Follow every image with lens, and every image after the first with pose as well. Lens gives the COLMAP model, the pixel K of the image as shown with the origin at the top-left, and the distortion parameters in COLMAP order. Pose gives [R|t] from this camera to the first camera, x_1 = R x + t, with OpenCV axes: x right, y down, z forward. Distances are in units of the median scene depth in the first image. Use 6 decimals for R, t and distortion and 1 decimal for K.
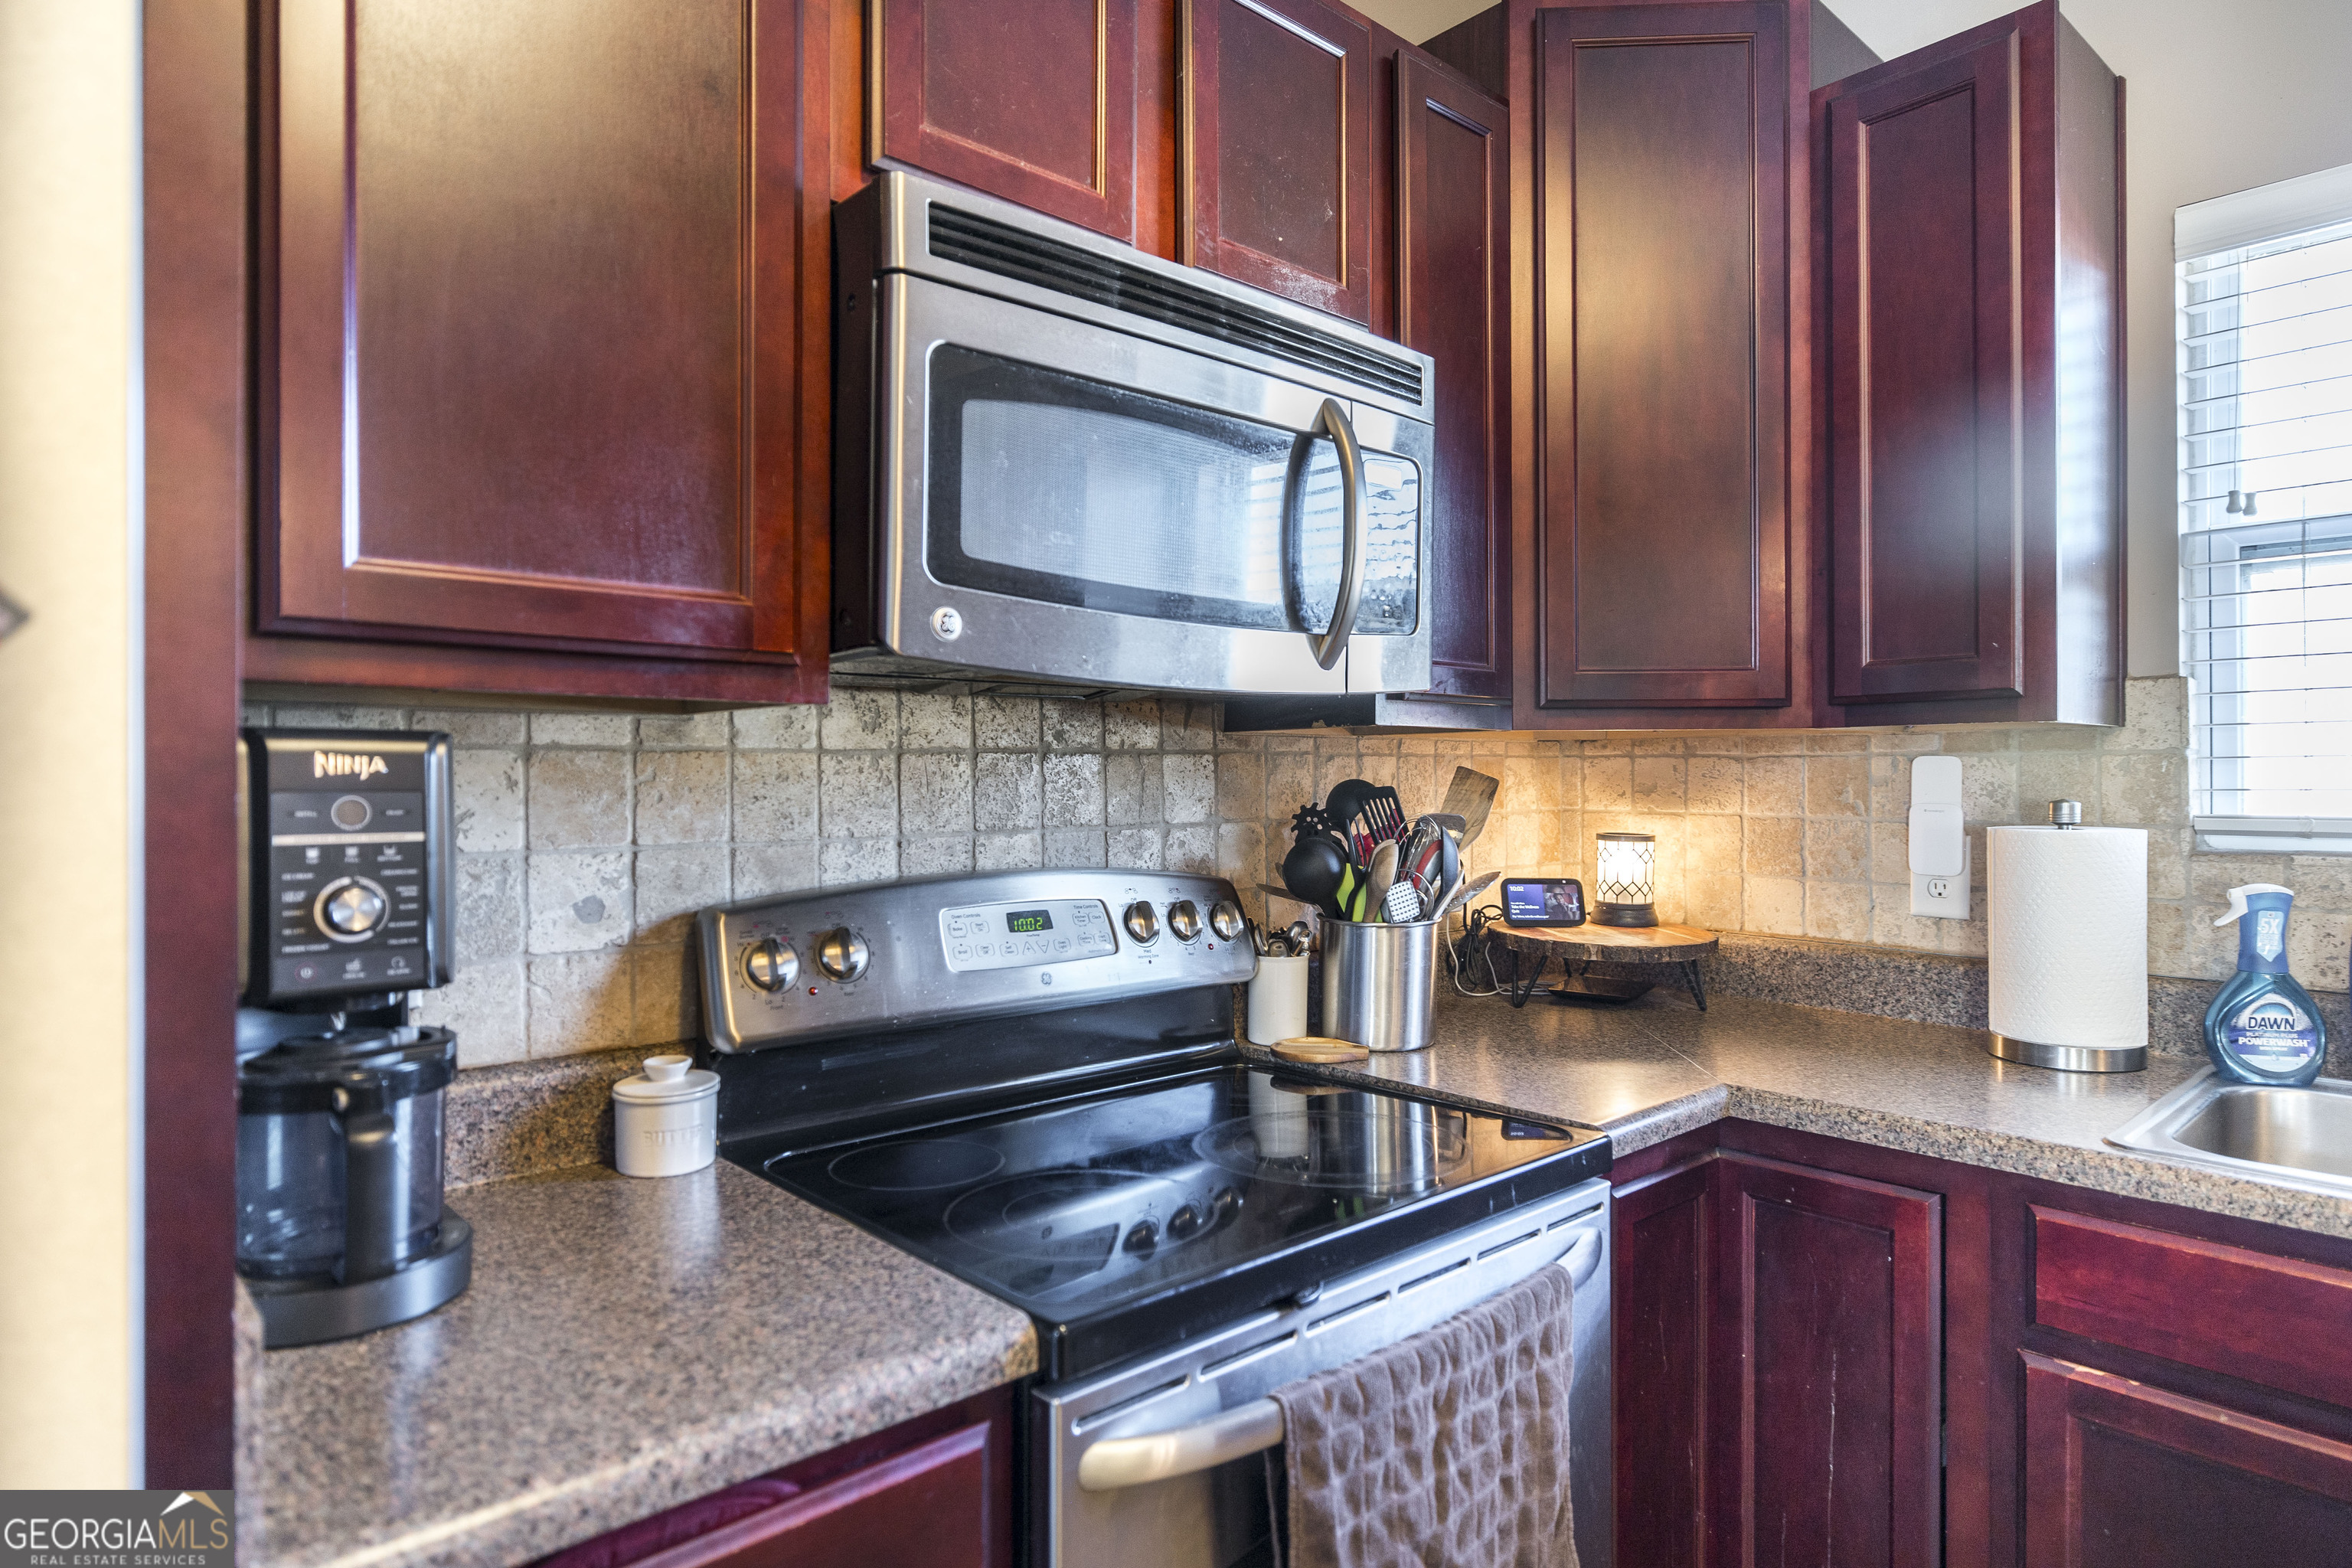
lens RADIAL K [[1322.2, 0, 1167.8], [0, 1322.2, 777.3], [0, 0, 1]] dist [-0.006191, -0.001983]
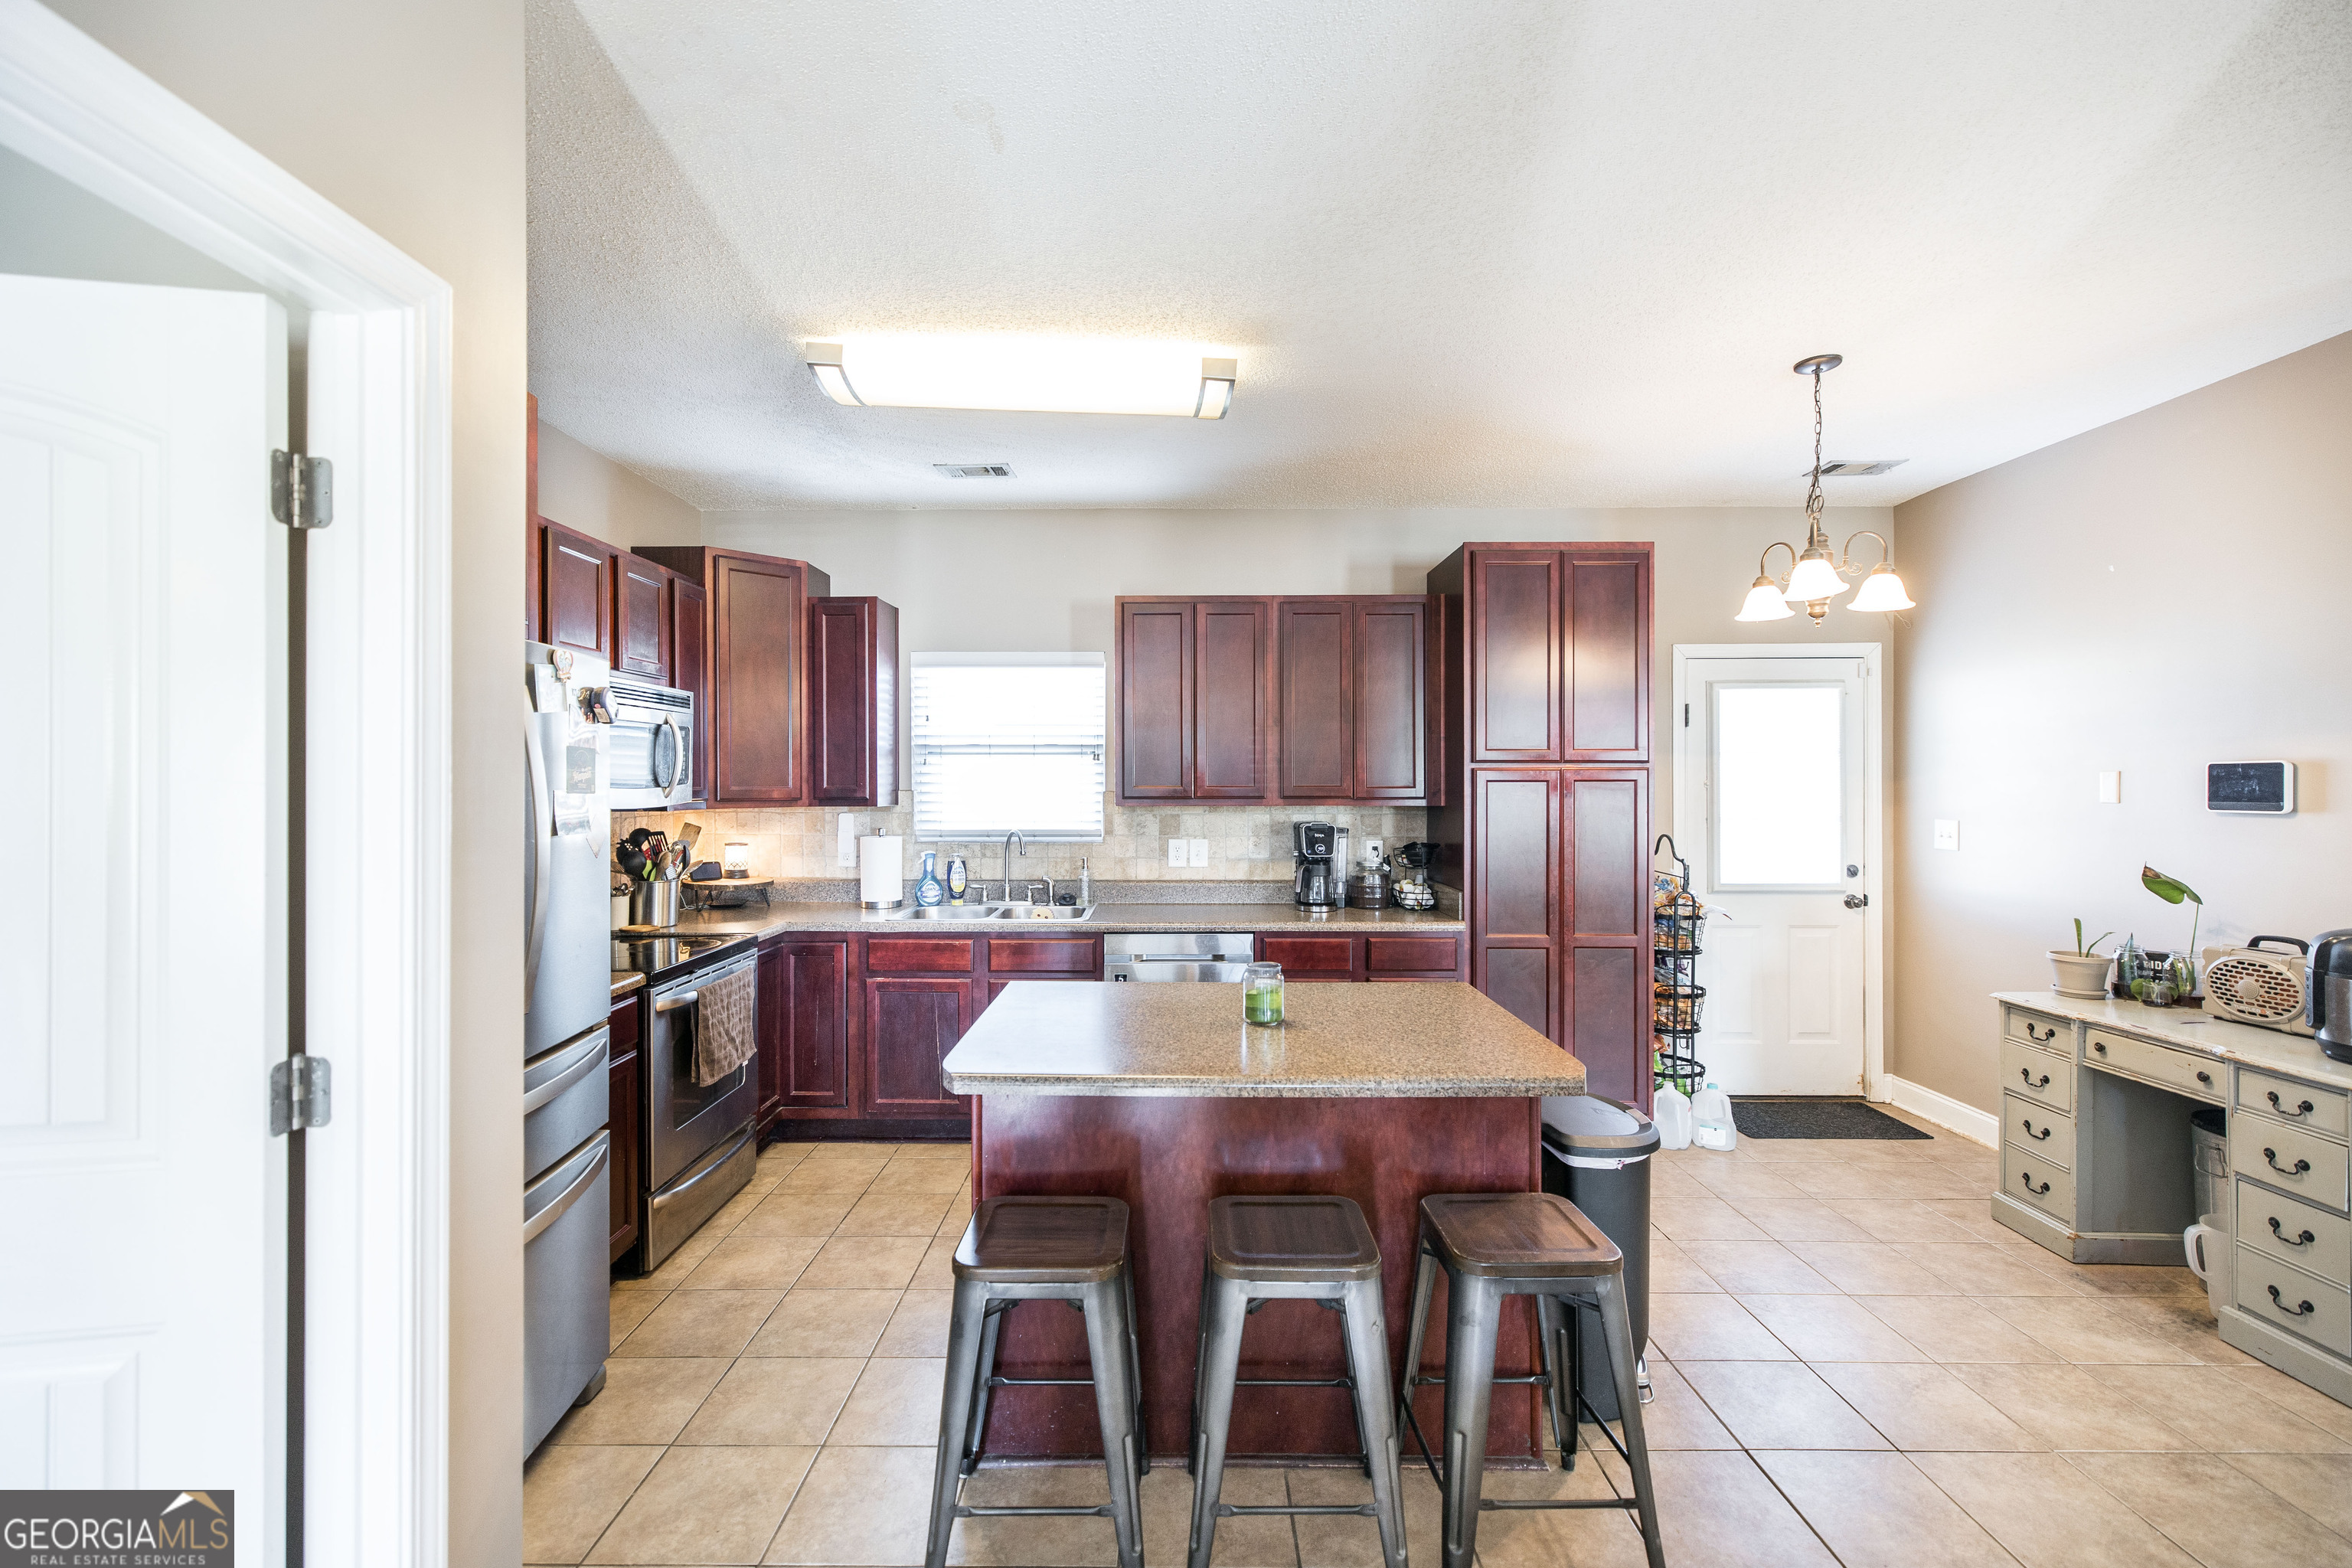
lens RADIAL K [[991.2, 0, 1174.5], [0, 991.2, 788.7], [0, 0, 1]] dist [0.007674, -0.000320]
pose [[0.669558, -0.005691, 0.742738, -0.748200], [-0.000413, 0.999968, 0.008034, -0.113294], [-0.742760, -0.005686, 0.669534, -1.343141]]
